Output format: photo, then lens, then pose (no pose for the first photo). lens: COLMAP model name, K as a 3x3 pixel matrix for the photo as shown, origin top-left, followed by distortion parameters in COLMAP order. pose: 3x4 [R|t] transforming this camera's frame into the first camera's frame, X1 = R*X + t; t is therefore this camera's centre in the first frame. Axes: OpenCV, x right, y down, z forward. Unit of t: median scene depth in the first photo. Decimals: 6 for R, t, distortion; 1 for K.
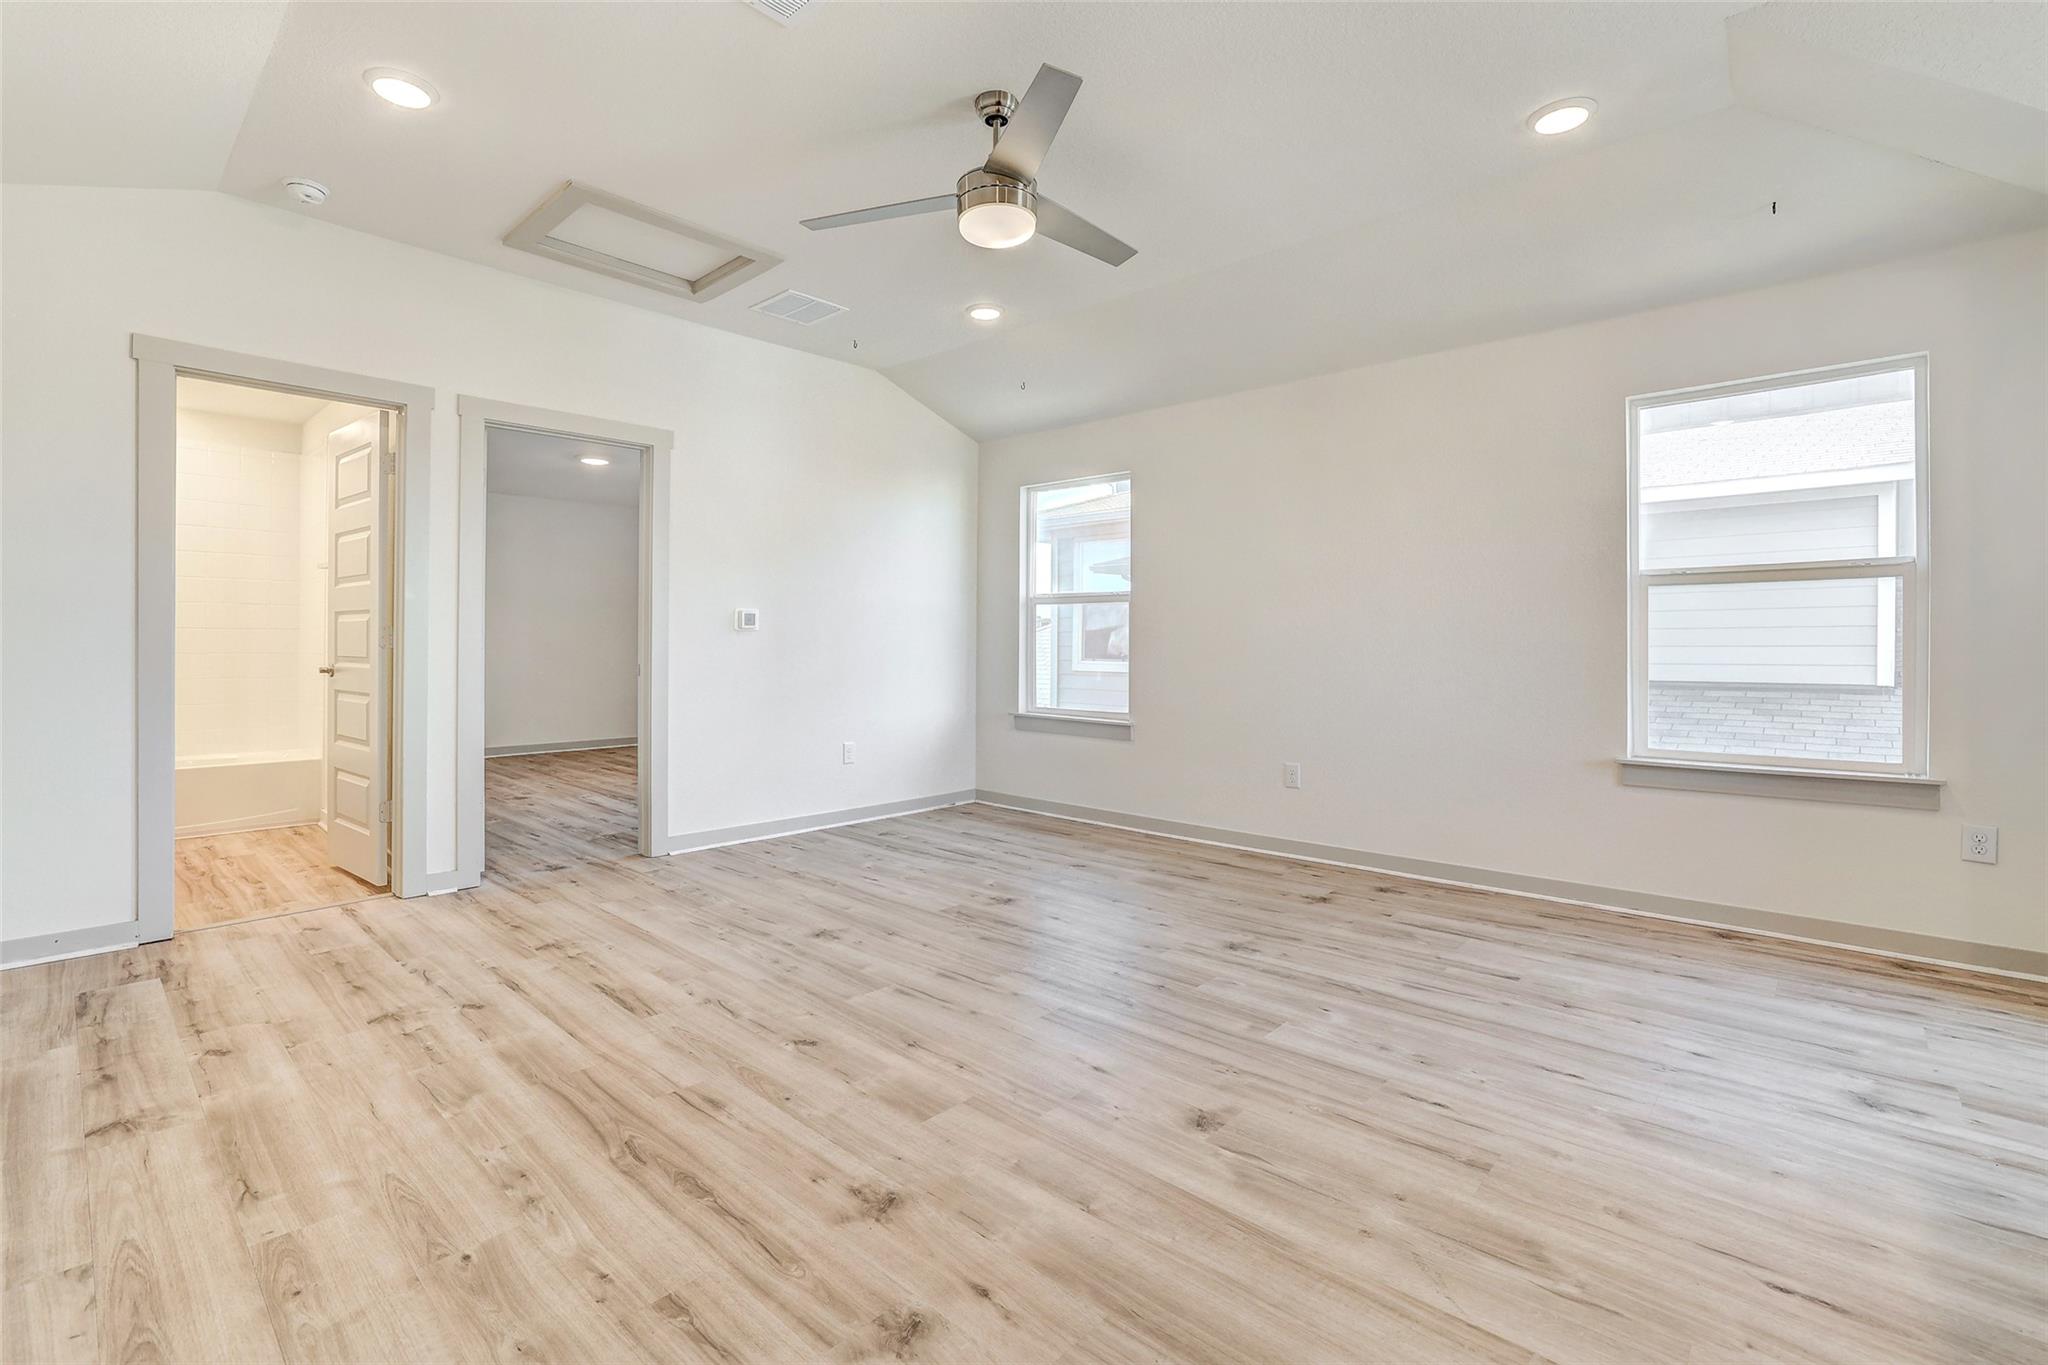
lens RADIAL K [[913.4, 0, 1016.3], [0, 913.4, 645.0], [0, 0, 1]] dist [-0.039794, 0.015714]
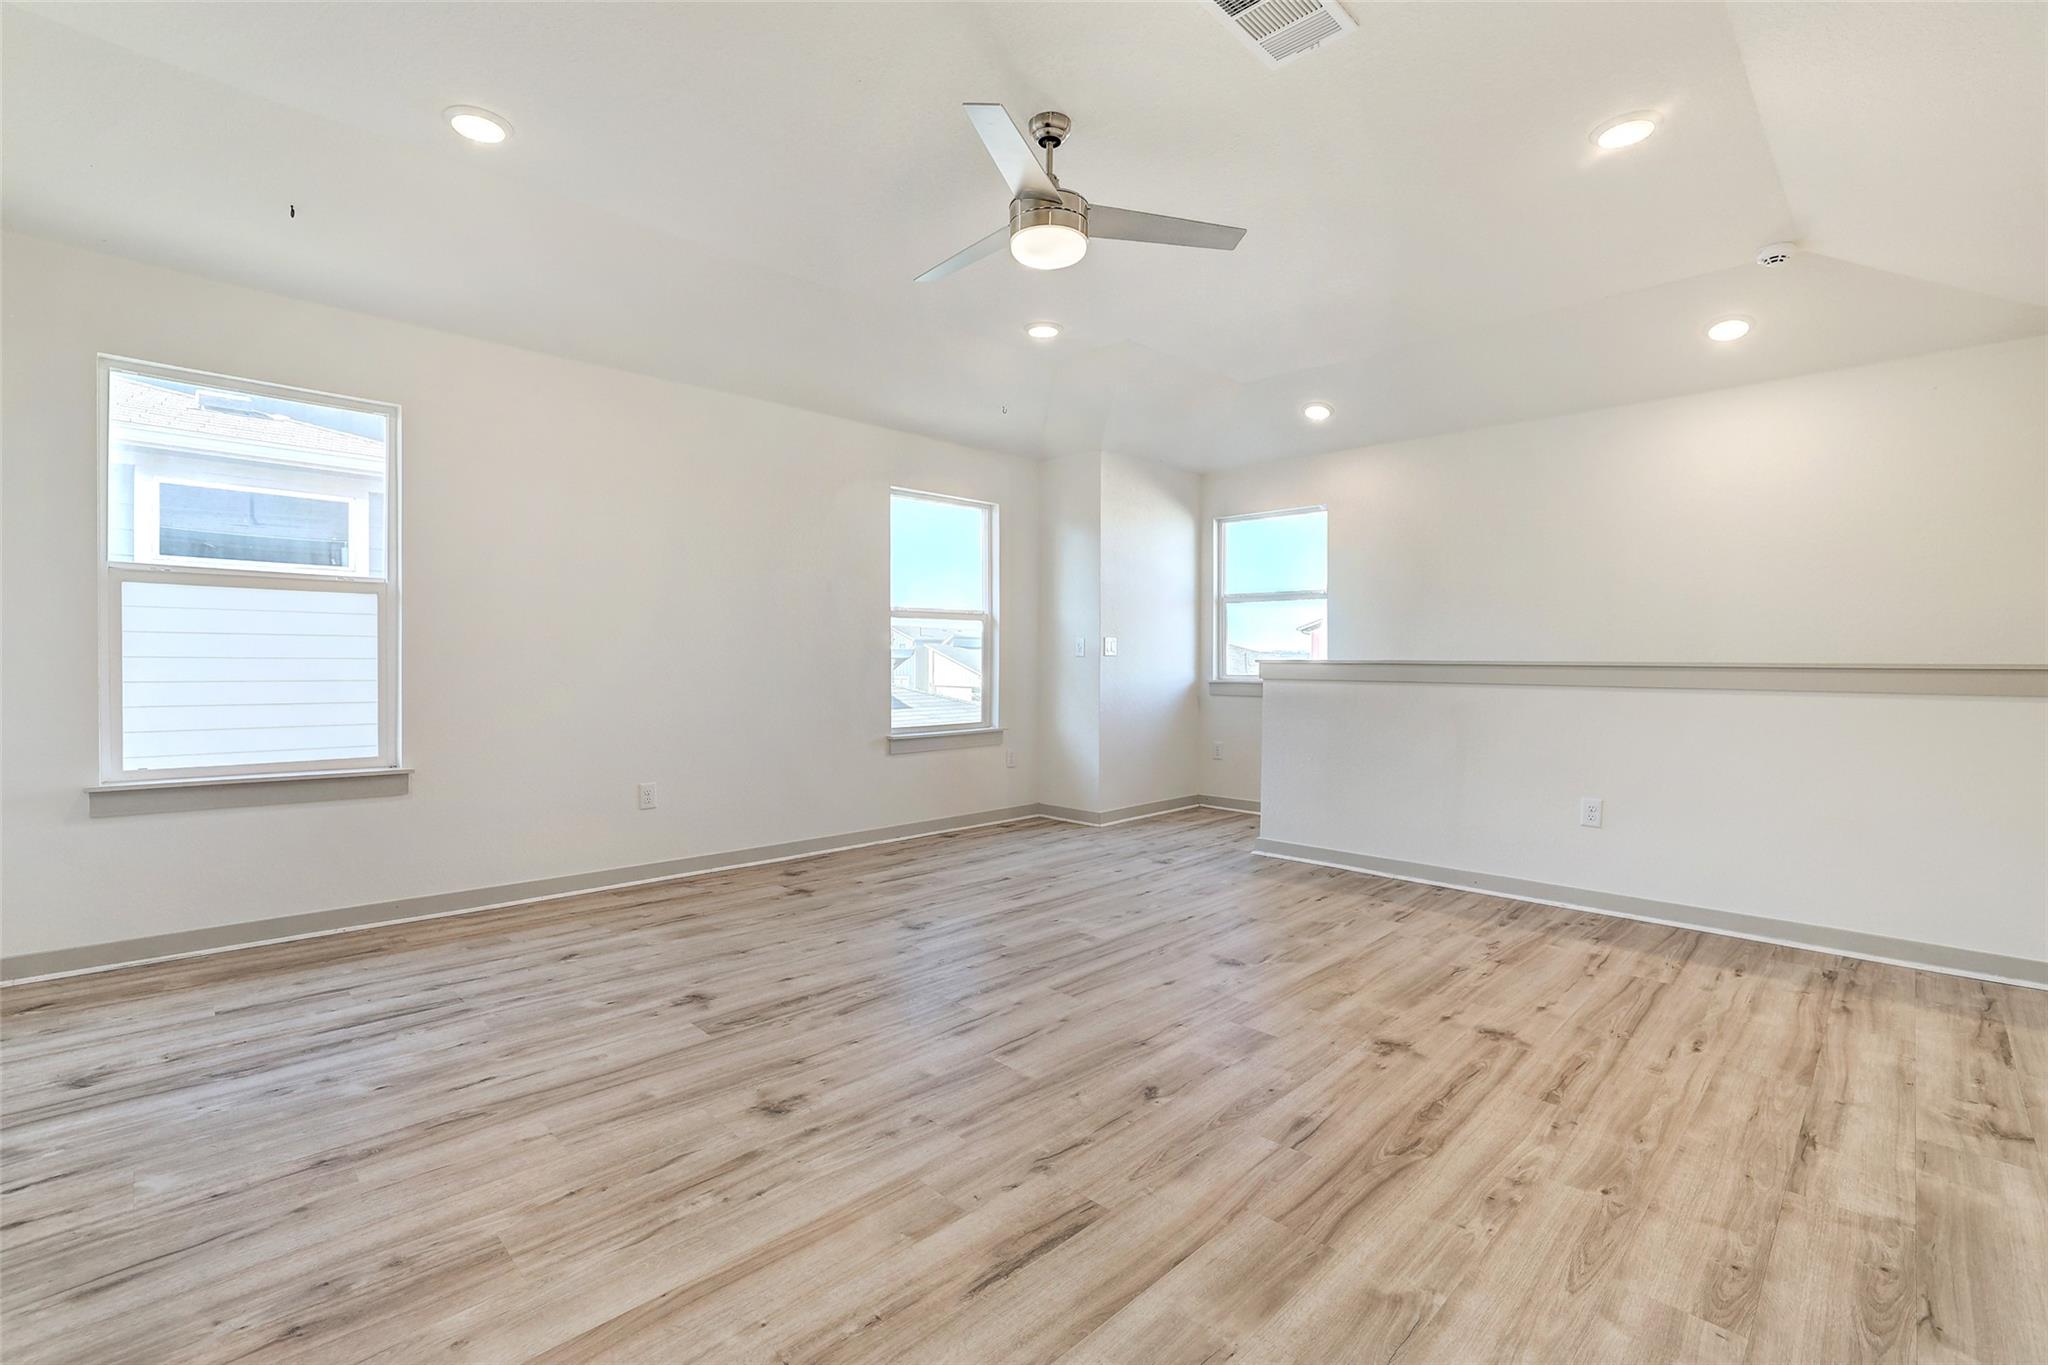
lens RADIAL K [[890.5, 0, 1024.0], [0, 890.5, 682.5], [0, 0, 1]] dist [-0.031181, 0.015124]
pose [[0.047641, -0.031679, 0.998362, -1.176699], [-0.004529, 0.999480, 0.031931, -0.010651], [-0.998854, -0.006043, 0.047473, 1.130818]]
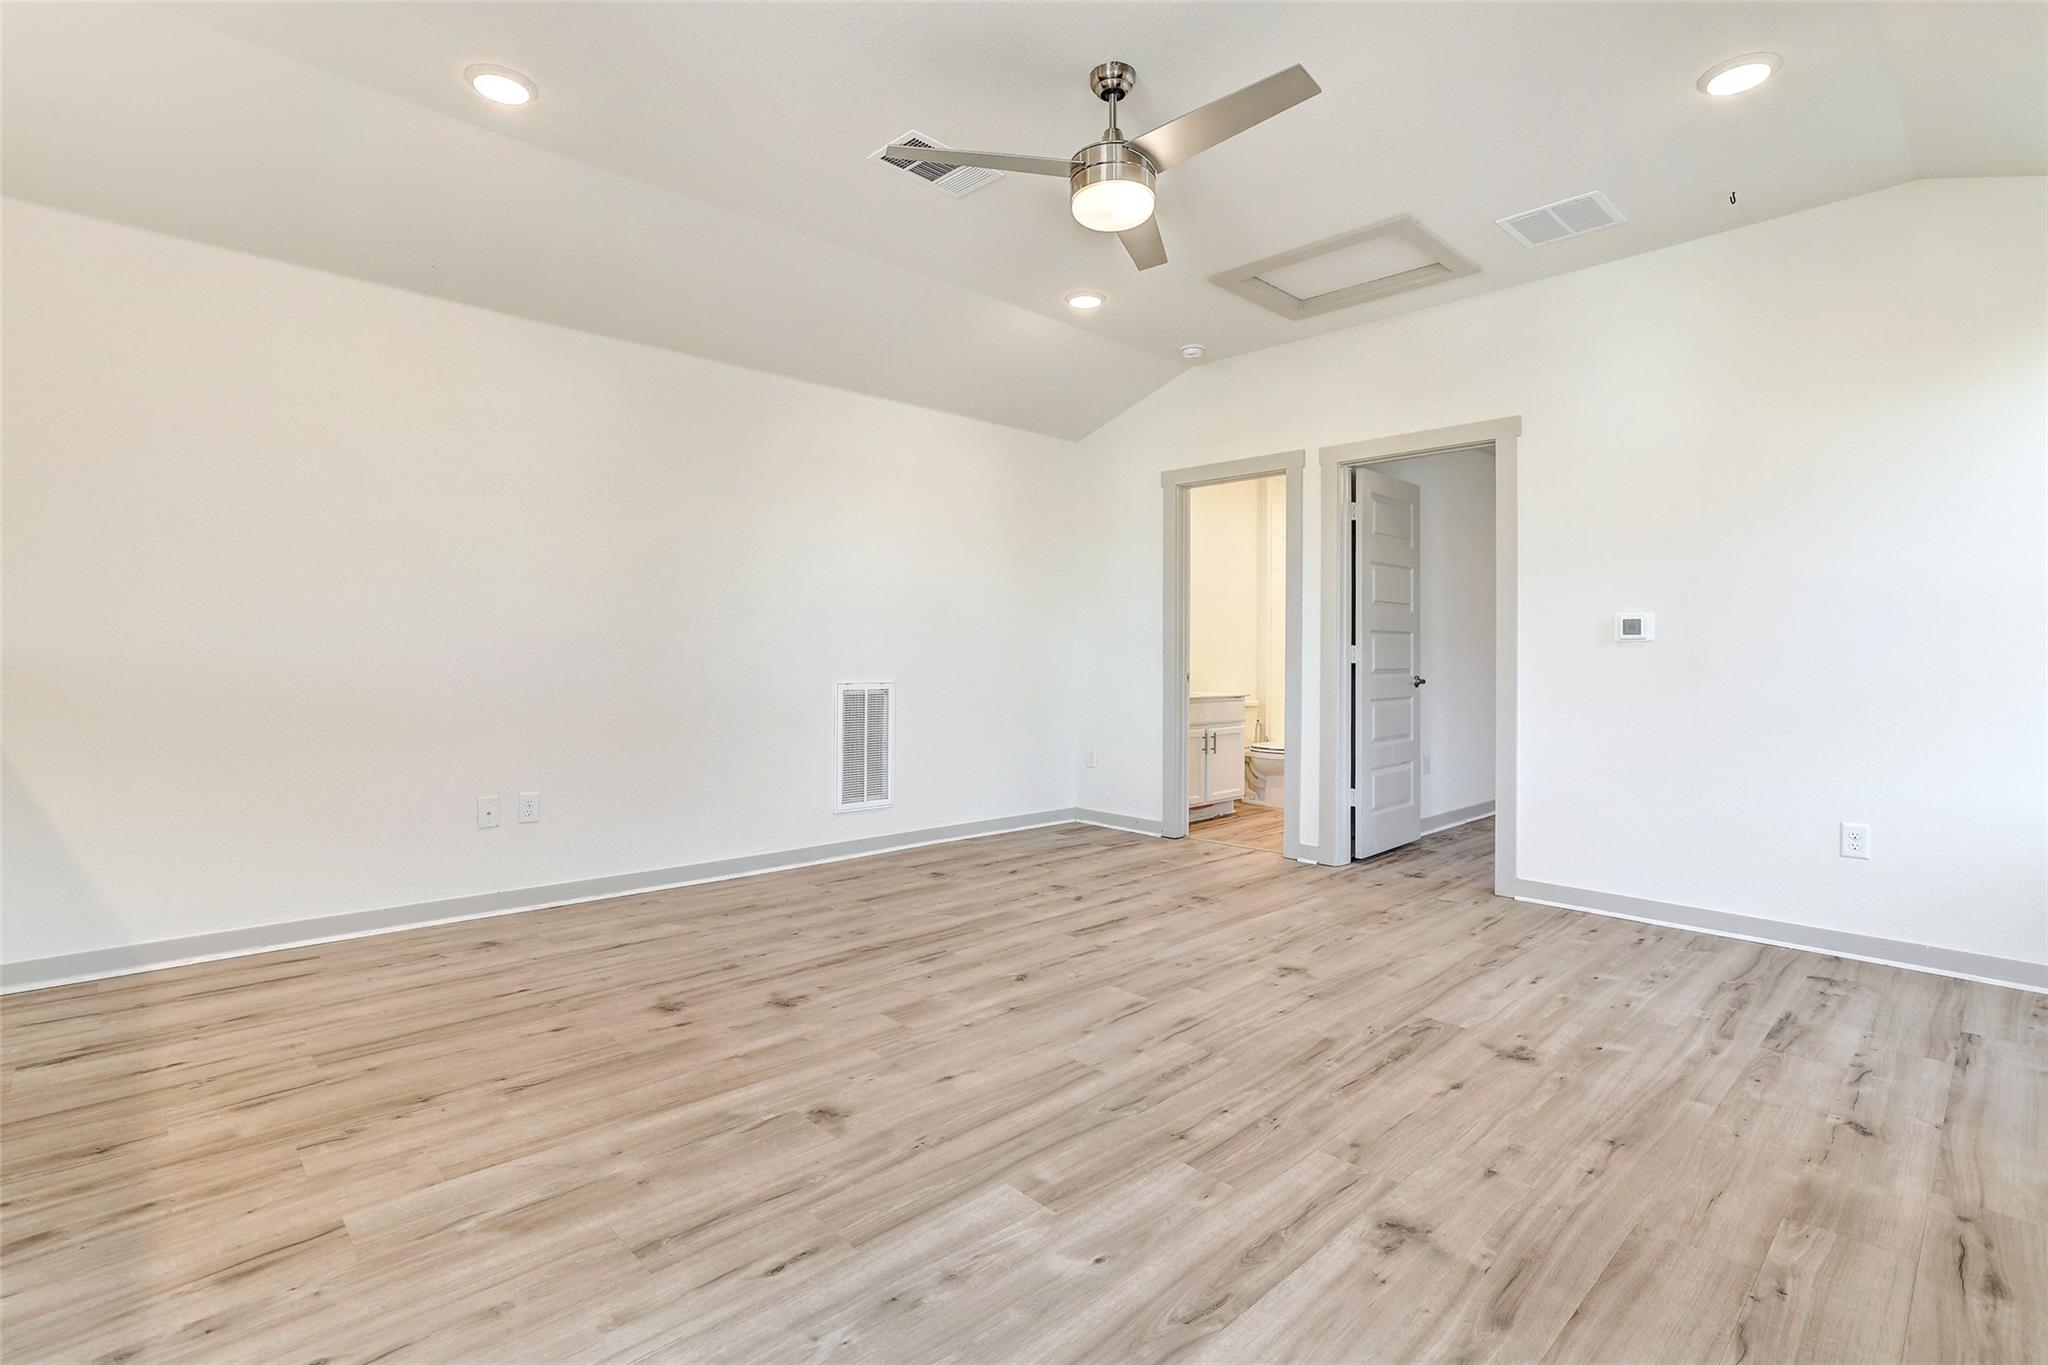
lens RADIAL K [[981.1, 0, 1024.5], [0, 981.1, 650.9], [0, 0, 1]] dist [-0.035415, 0.019941]
pose [[-0.073149, -0.004745, -0.997310, 1.139243], [-0.009388, 0.999948, -0.004069, -0.000180], [0.997277, 0.009065, -0.073190, 1.139207]]
